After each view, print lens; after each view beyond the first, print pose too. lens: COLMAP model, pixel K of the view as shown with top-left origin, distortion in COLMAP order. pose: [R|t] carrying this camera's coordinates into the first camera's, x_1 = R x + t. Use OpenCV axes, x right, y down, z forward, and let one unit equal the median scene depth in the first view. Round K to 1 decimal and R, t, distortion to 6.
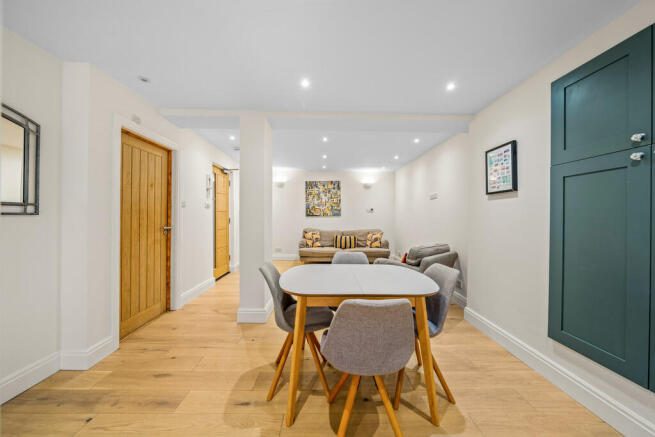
lens RADIAL K [[215.8, 0, 326.6], [0, 215.8, 216.3], [0, 0, 1]] dist [-0.000389, -0.000010]
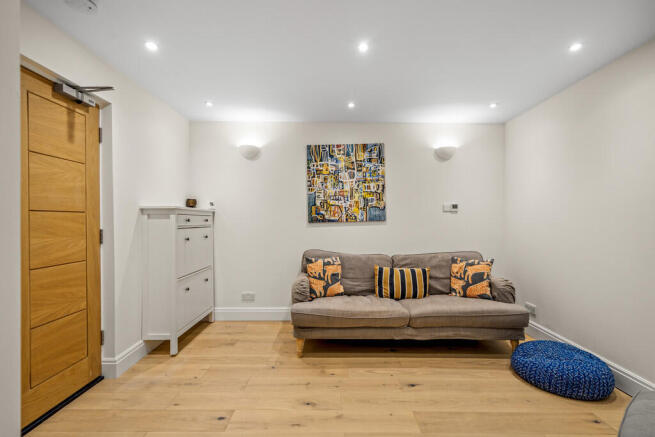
lens RADIAL K [[296.0, 0, 327.4], [0, 296.0, 219.9], [0, 0, 1]] dist [0.000266, -0.000070]
pose [[0.999550, -0.007919, -0.028949, -0.039085], [0.007773, 0.999956, -0.005179, -0.002257], [0.028989, 0.004952, 0.999567, 0.392710]]
